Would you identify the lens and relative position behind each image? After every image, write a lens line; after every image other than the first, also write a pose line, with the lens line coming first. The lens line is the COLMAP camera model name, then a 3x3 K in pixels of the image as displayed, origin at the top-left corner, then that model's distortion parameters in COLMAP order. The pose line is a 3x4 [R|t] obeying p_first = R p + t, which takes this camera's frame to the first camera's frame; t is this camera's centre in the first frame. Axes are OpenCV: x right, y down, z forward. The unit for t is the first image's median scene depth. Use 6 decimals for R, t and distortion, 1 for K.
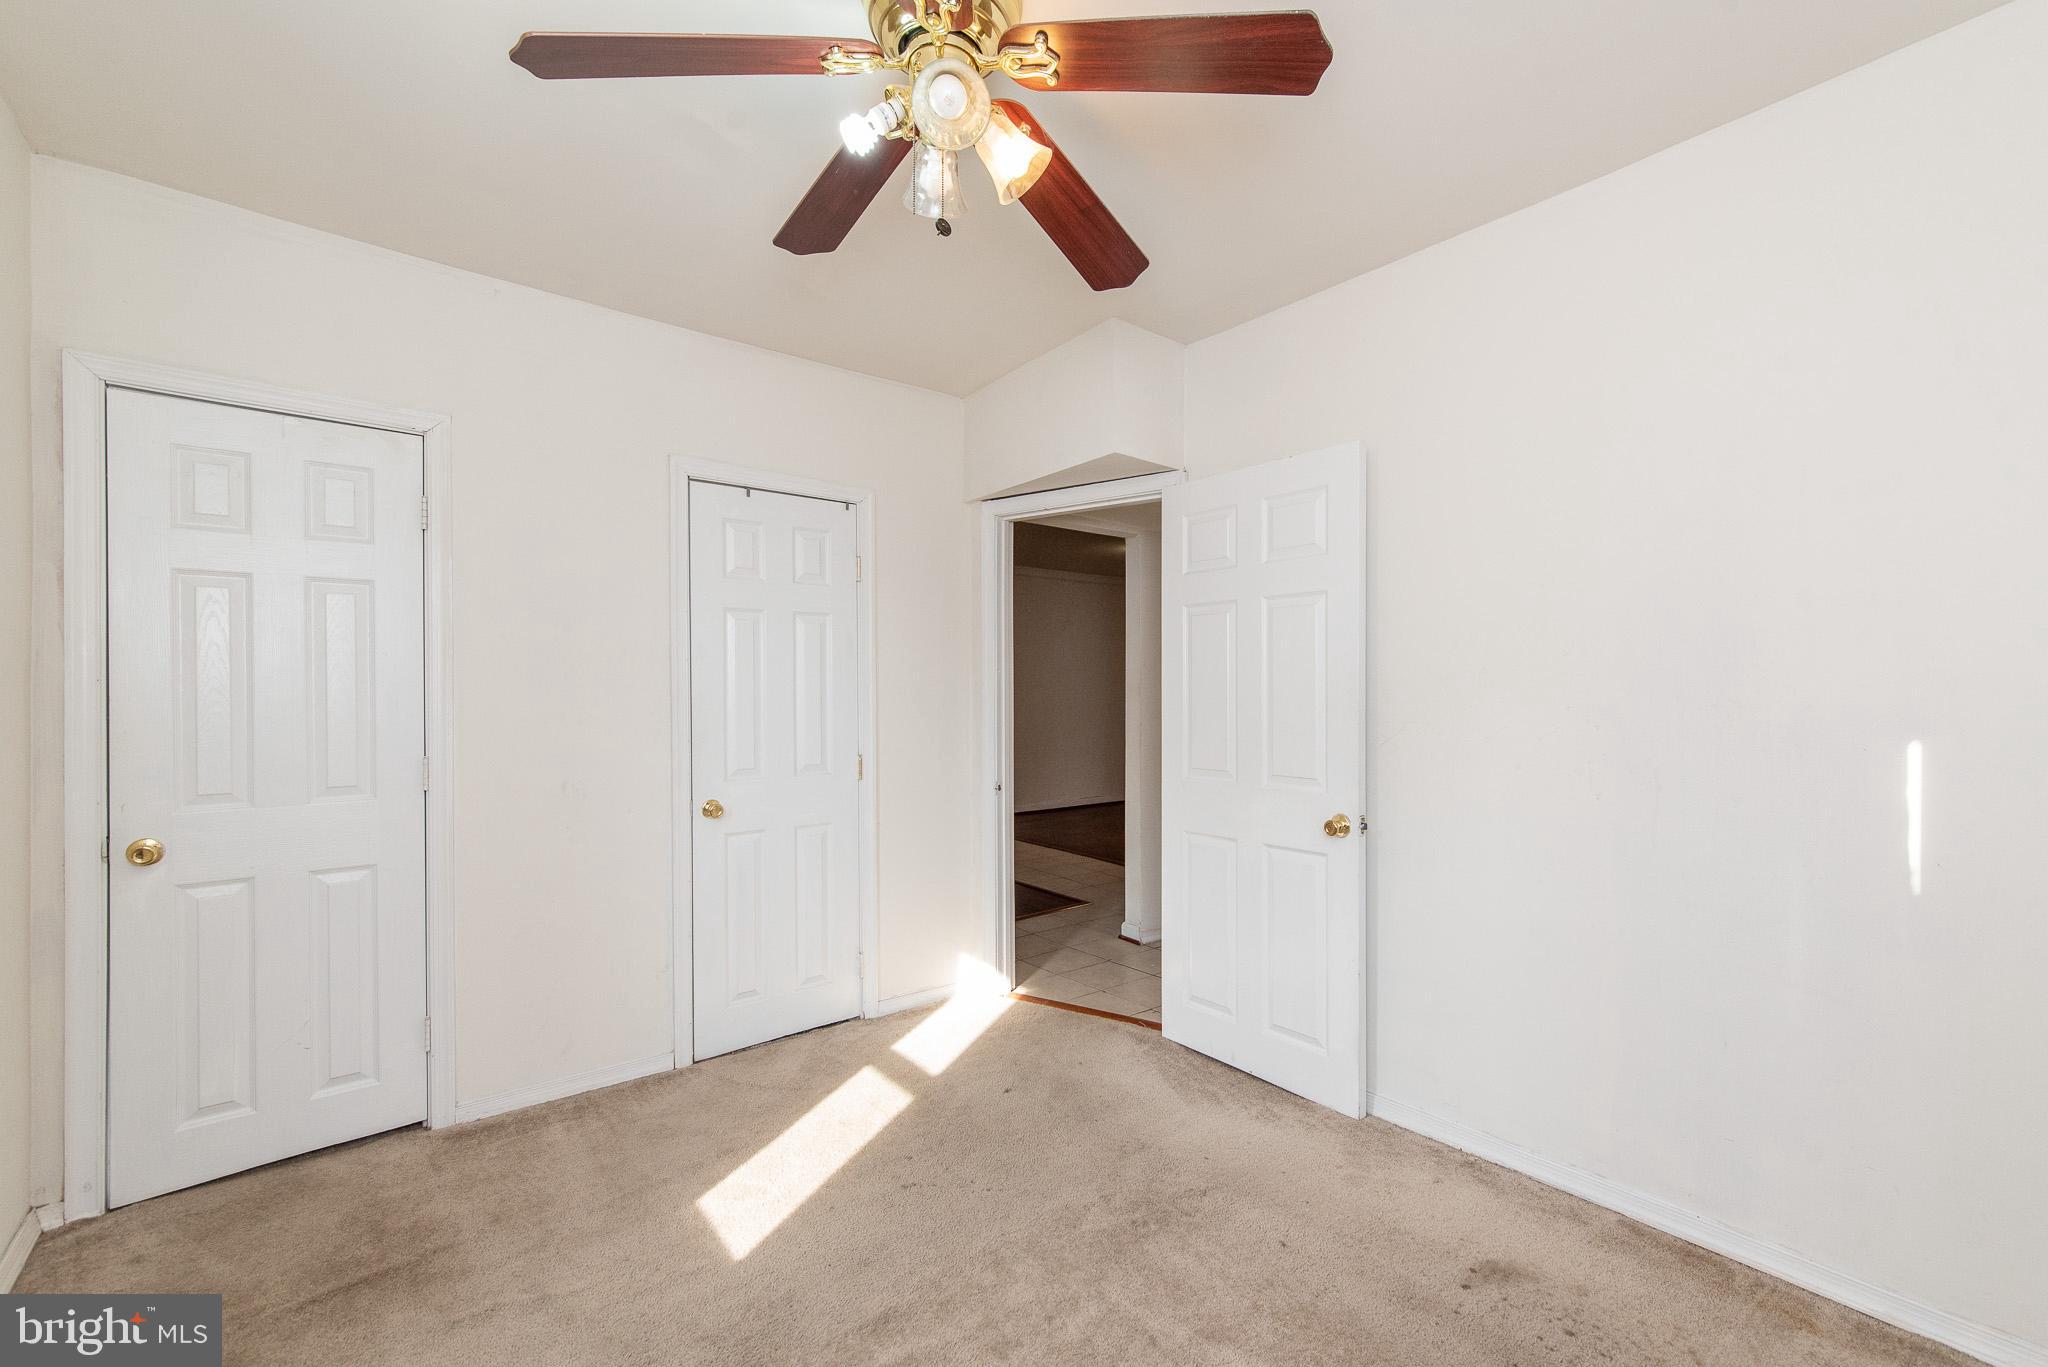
lens RADIAL K [[880.5, 0, 1020.5], [0, 880.5, 690.3], [0, 0, 1]] dist [0.003039, 0.000531]
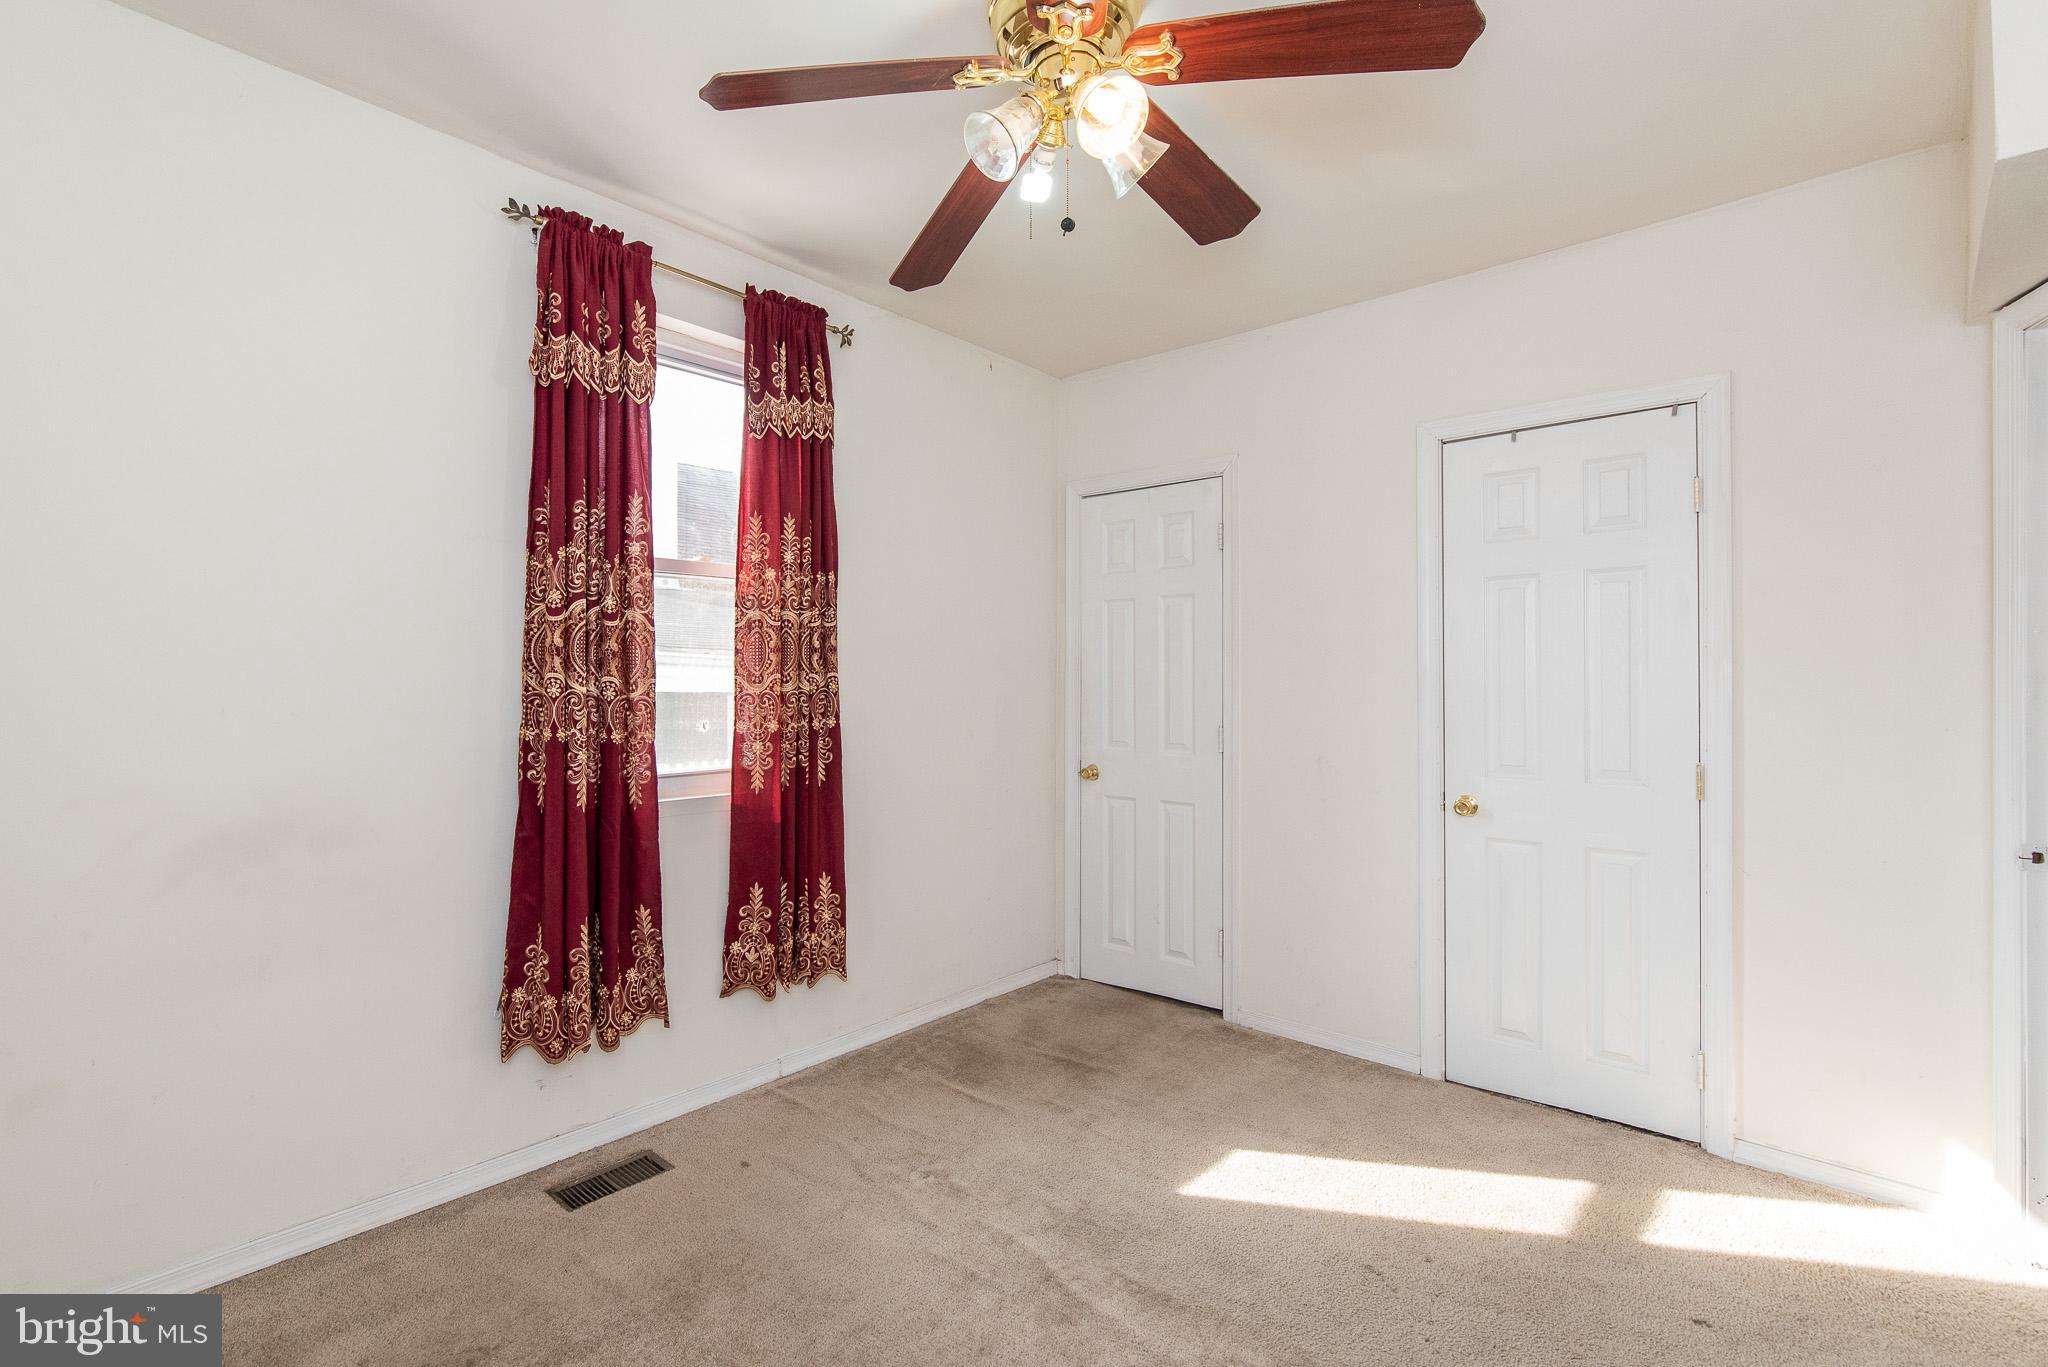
lens RADIAL K [[873.7, 0, 927.0], [0, 873.7, 679.3], [0, 0, 1]] dist [-0.000850, -0.000247]
pose [[0.159759, 0.002029, -0.987154, 0.505846], [0.002210, 0.999995, 0.002413, 0.003984], [0.987154, -0.002567, 0.159754, 0.376392]]
